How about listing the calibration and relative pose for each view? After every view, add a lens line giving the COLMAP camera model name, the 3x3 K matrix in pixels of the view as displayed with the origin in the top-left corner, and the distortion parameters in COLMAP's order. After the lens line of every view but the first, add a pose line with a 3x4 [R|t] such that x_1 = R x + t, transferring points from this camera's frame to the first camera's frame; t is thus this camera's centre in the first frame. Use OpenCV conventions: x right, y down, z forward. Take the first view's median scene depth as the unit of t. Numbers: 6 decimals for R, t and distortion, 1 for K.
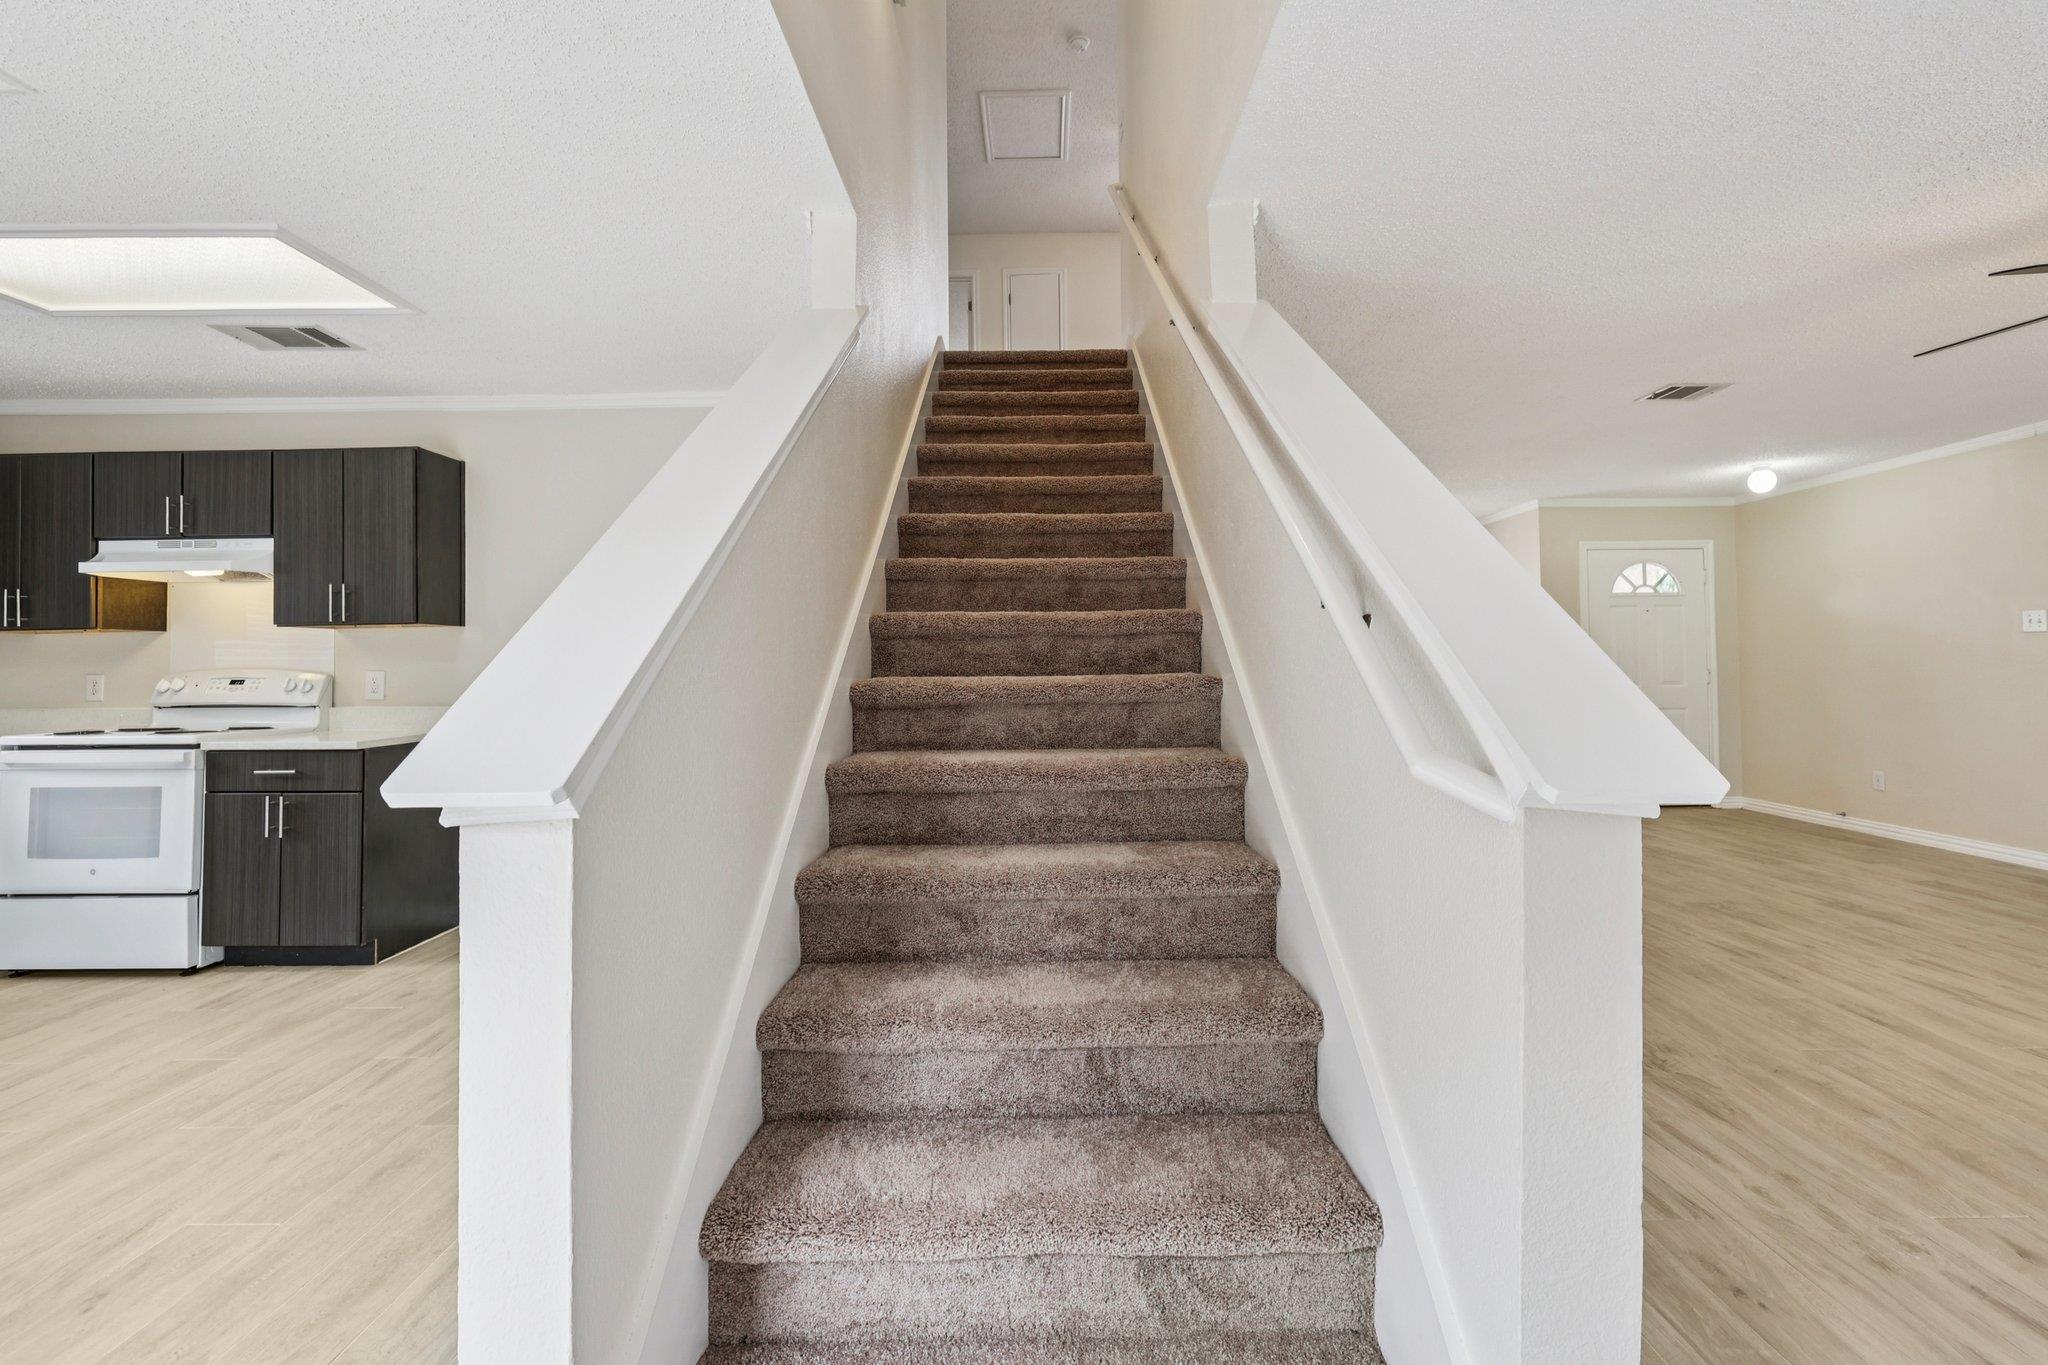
lens RADIAL K [[880.3, 0, 1032.2], [0, 880.3, 641.2], [0, 0, 1]] dist [-0.000951, 0.000154]
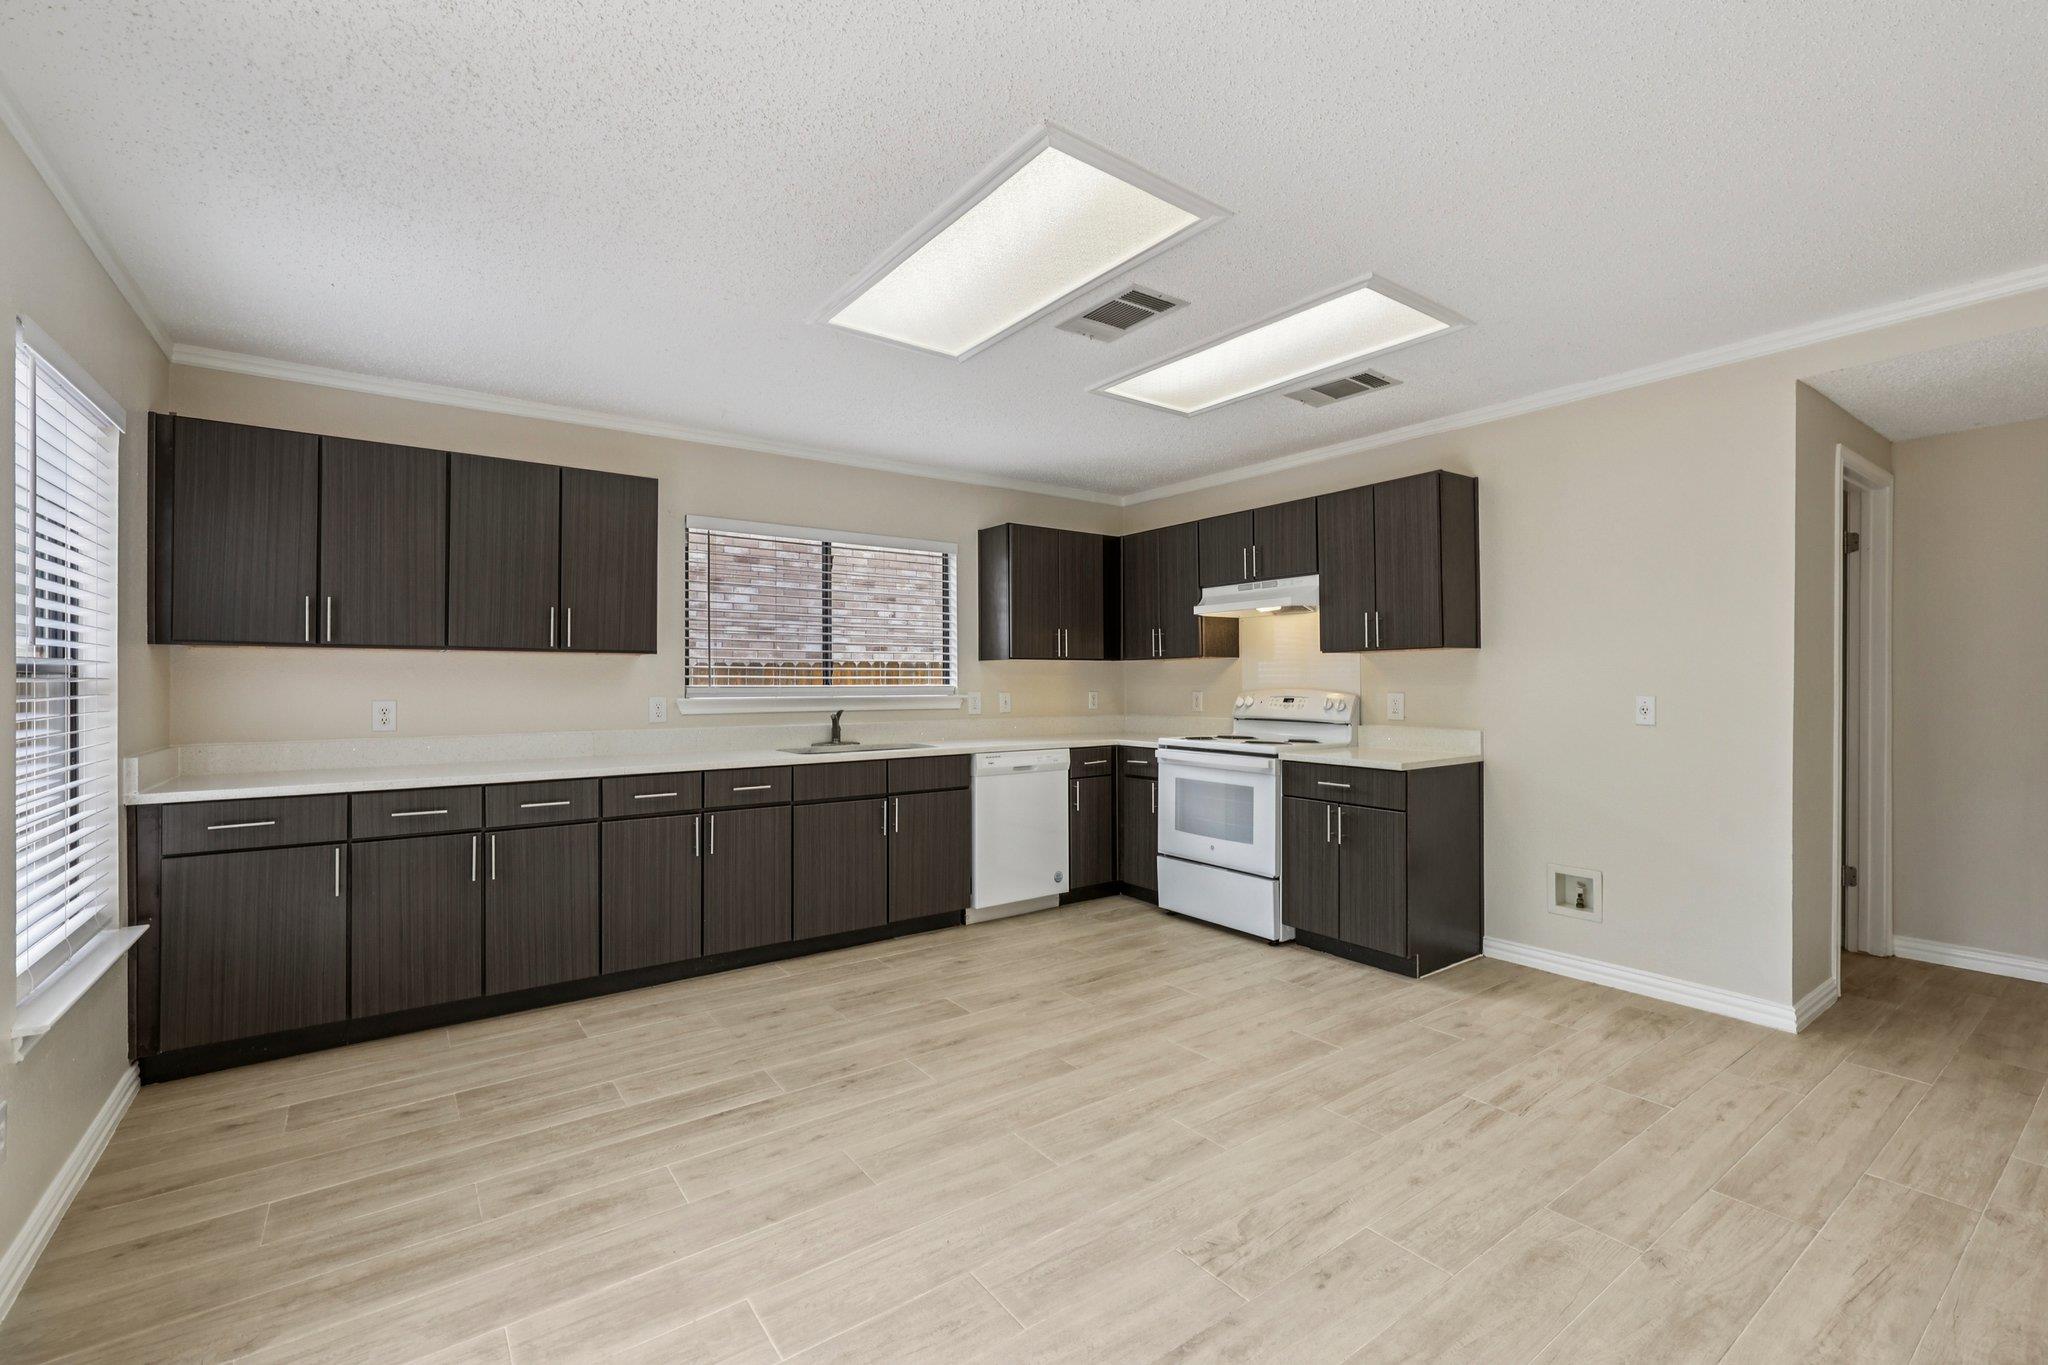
lens RADIAL K [[880.3, 0, 1022.8], [0, 880.3, 676.8], [0, 0, 1]] dist [-0.000951, 0.000154]
pose [[0.585275, 0.003921, -0.810825, -0.170945], [0.020443, 0.999599, 0.019590, -0.016101], [0.810577, -0.028041, 0.584960, 0.028232]]
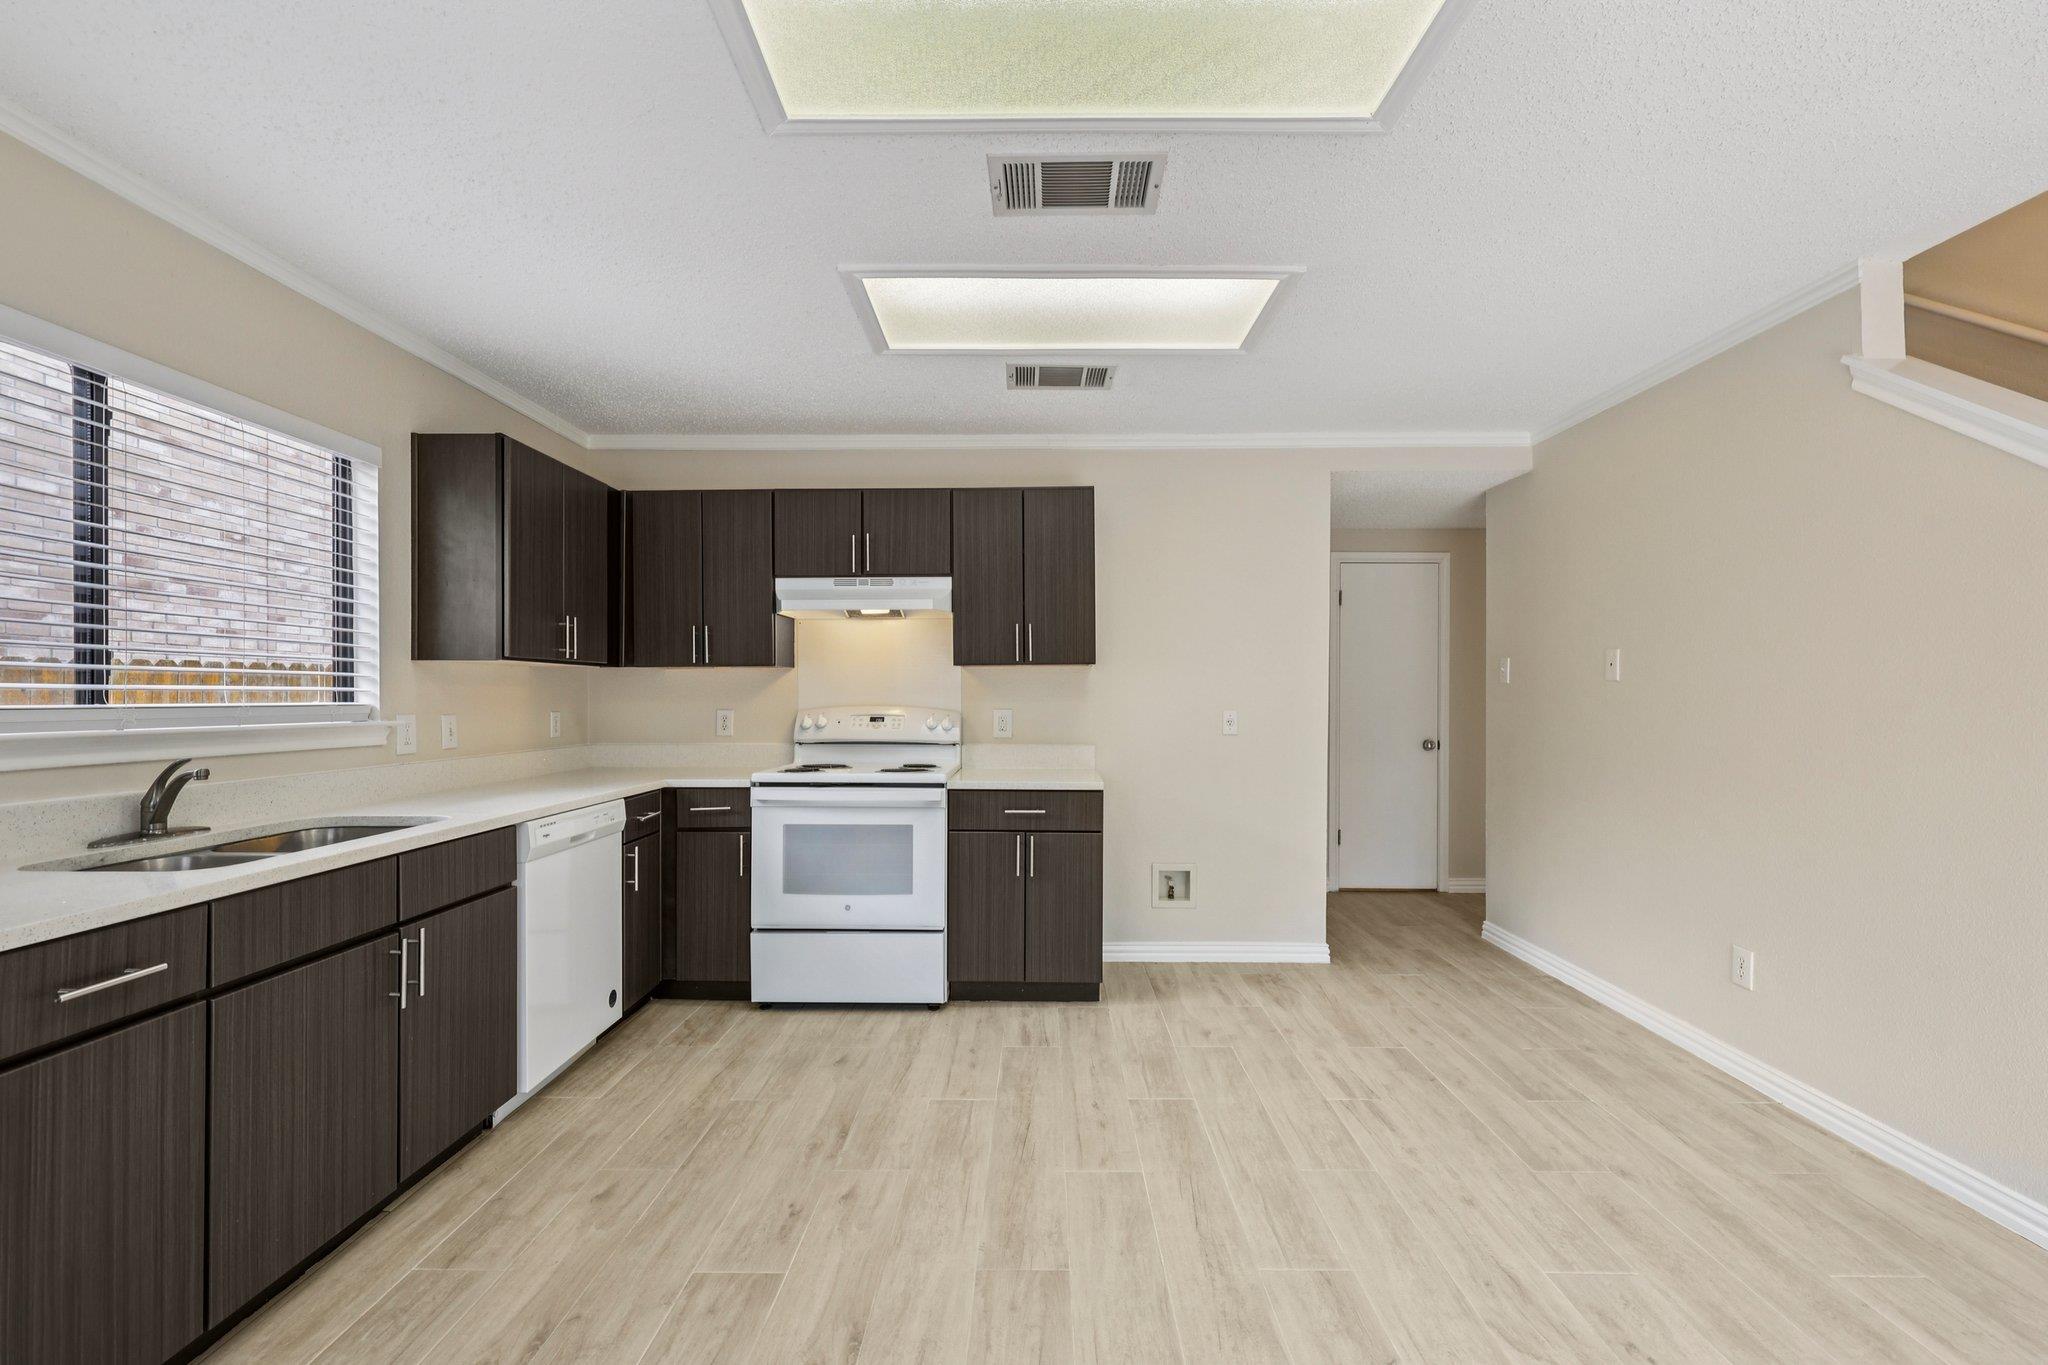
lens RADIAL K [[880.3, 0, 1026.0], [0, 880.3, 689.5], [0, 0, 1]] dist [-0.000951, 0.000154]
pose [[0.999829, 0.009343, -0.015980, -0.772231], [-0.009002, 0.999732, 0.021322, -0.011082], [0.016175, -0.021174, 0.999645, -0.003863]]
